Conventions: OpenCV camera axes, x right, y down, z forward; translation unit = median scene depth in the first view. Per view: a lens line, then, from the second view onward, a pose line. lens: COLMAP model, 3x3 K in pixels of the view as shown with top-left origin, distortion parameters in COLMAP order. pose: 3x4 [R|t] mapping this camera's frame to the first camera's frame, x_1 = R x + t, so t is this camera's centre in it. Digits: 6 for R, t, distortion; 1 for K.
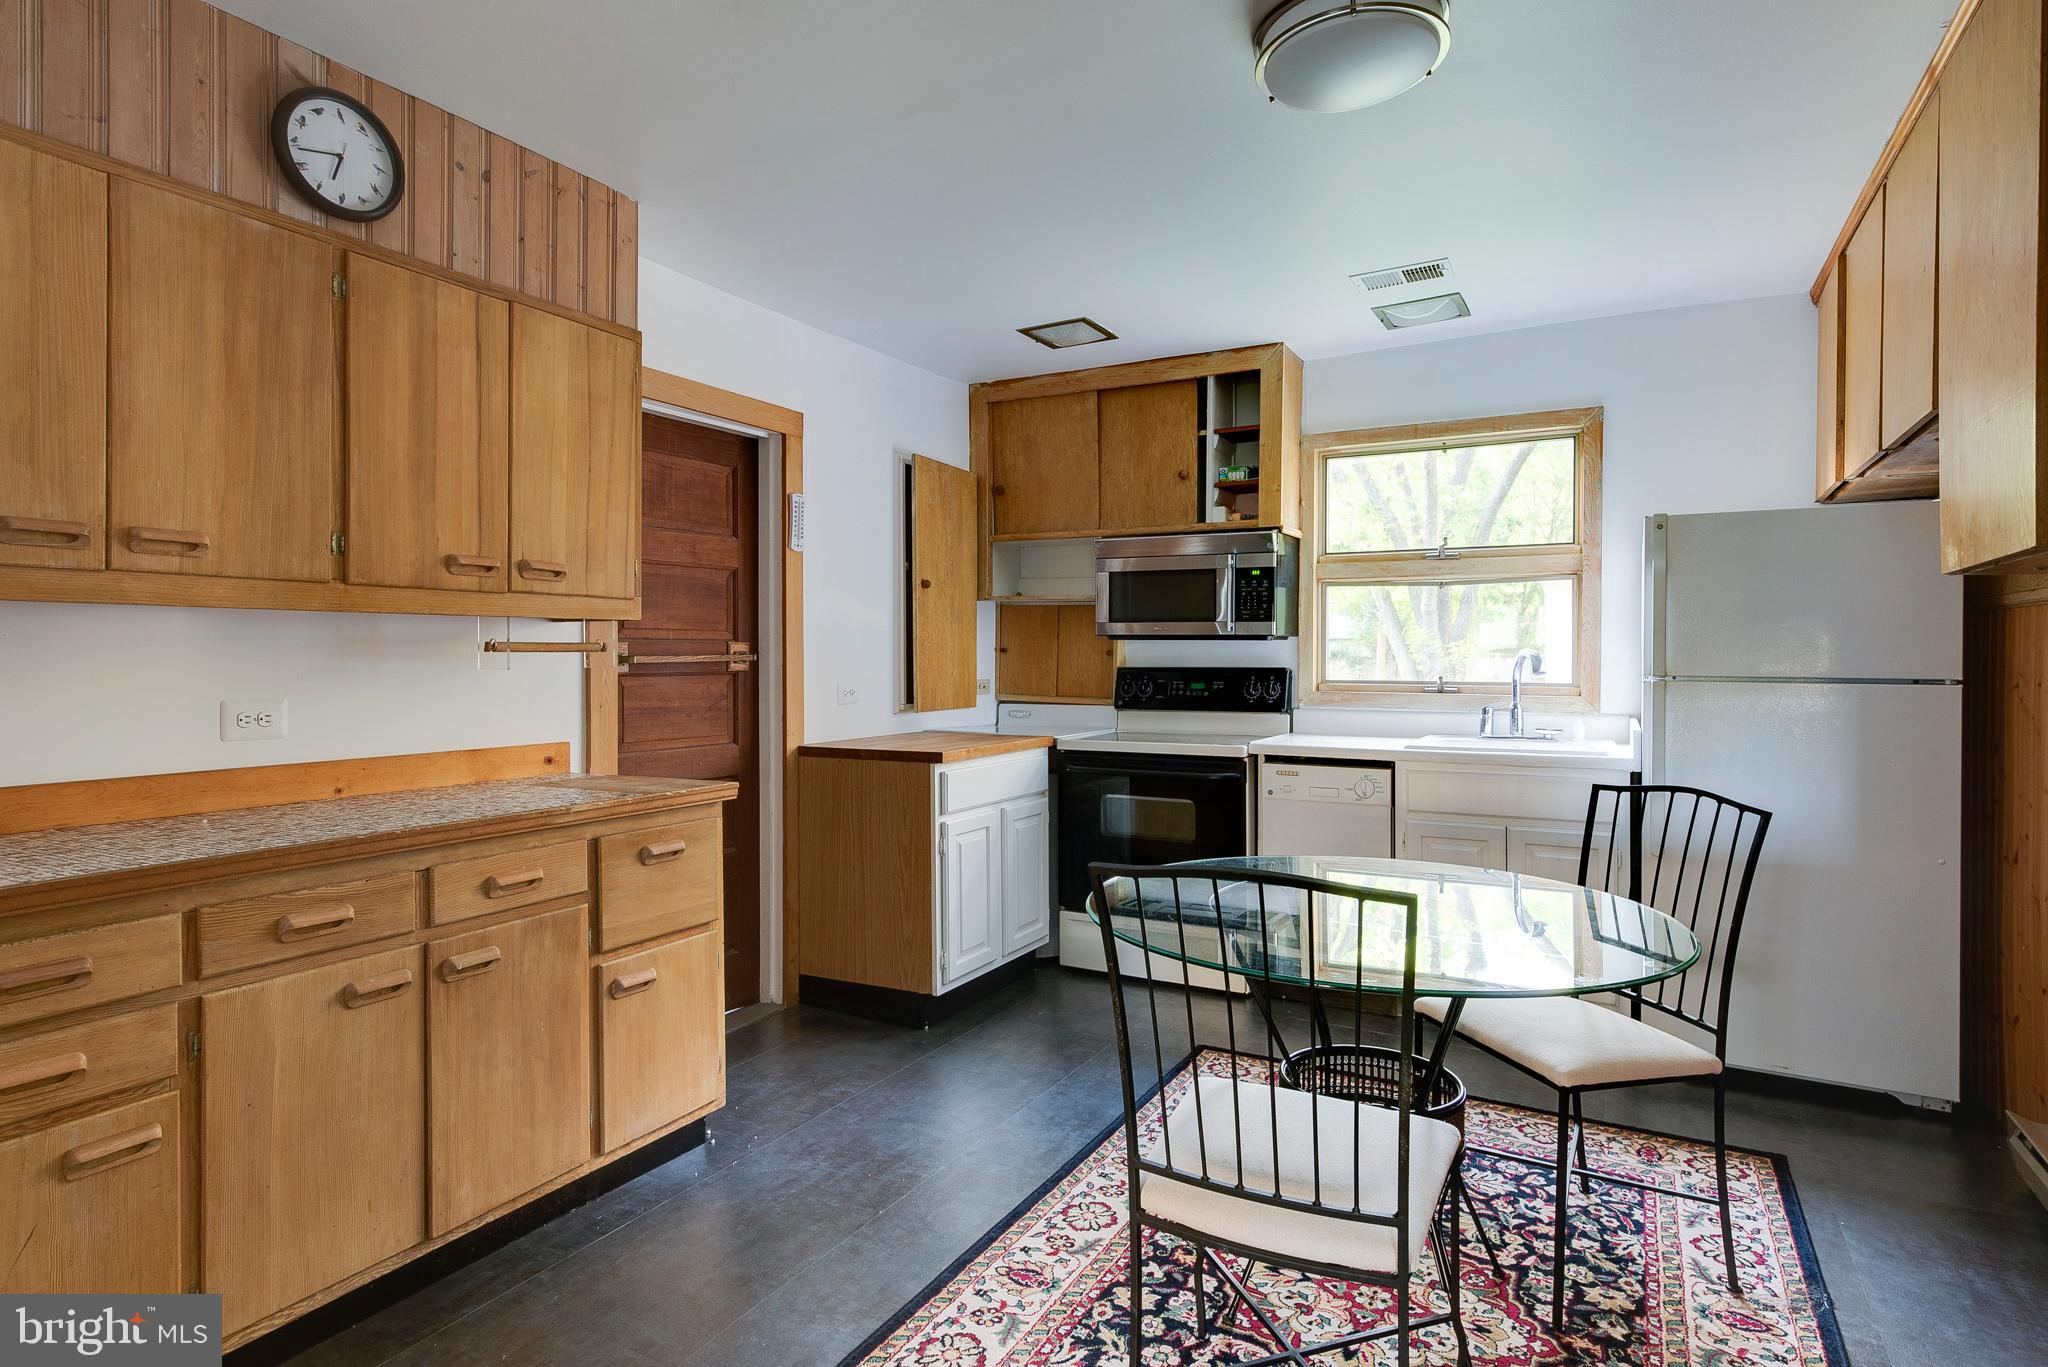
lens RADIAL K [[1112.9, 0, 1022.4], [0, 1112.9, 668.7], [0, 0, 1]] dist [-0.007696, -0.000539]
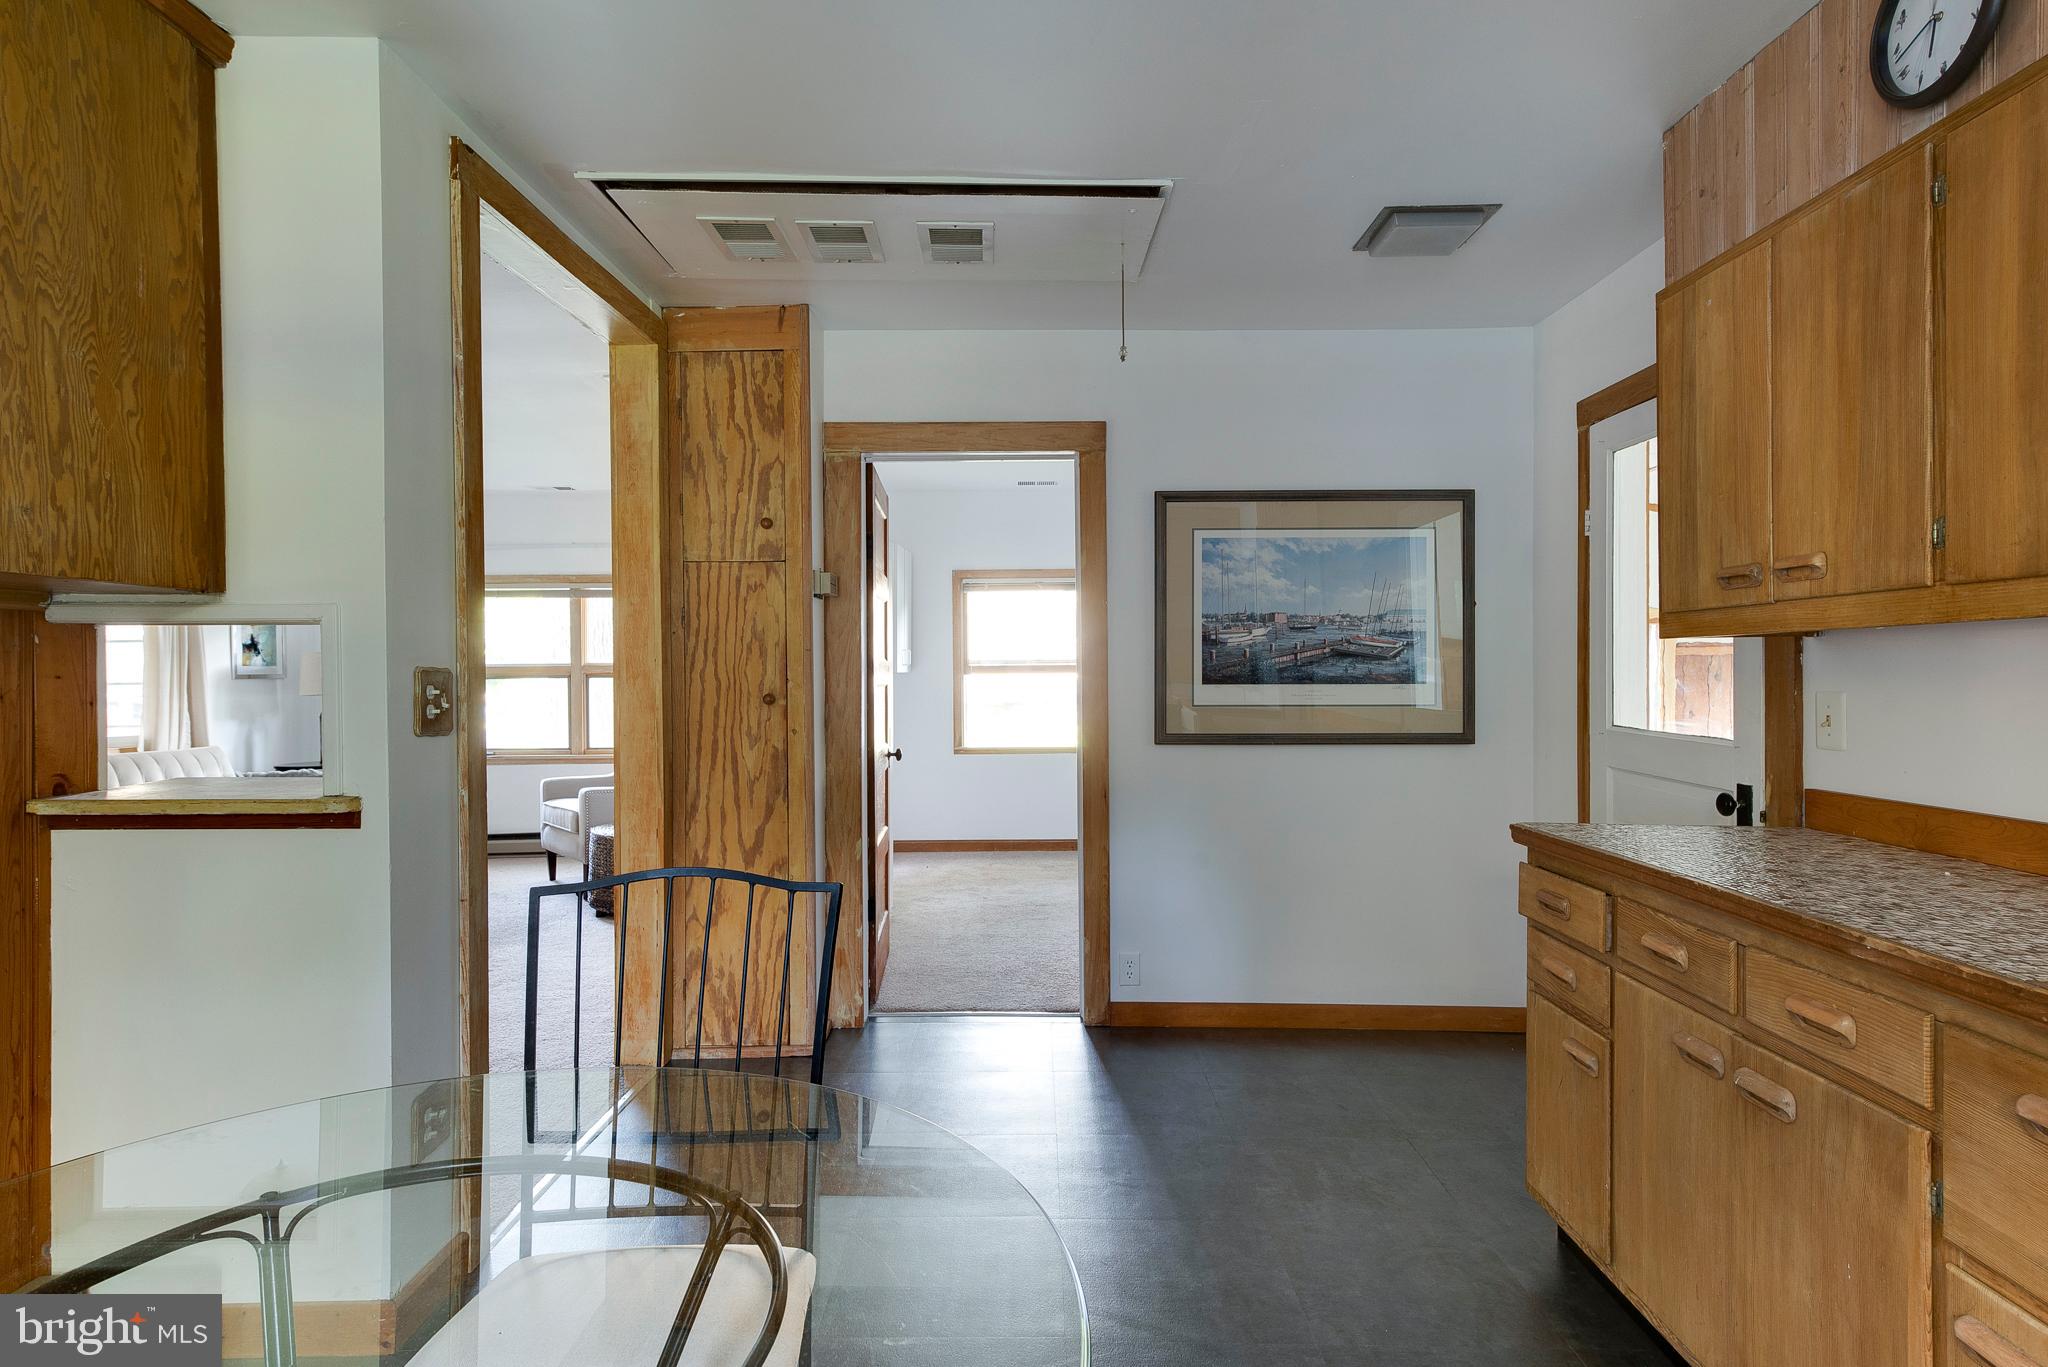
lens RADIAL K [[1112.9, 0, 1012.9], [0, 1112.9, 687.4], [0, 0, 1]] dist [-0.007696, -0.000539]
pose [[-0.890564, 0.004423, -0.454837, 0.402400], [-0.005946, 0.999754, 0.021365, -0.029066], [0.454819, 0.021731, -0.890319, 1.960563]]
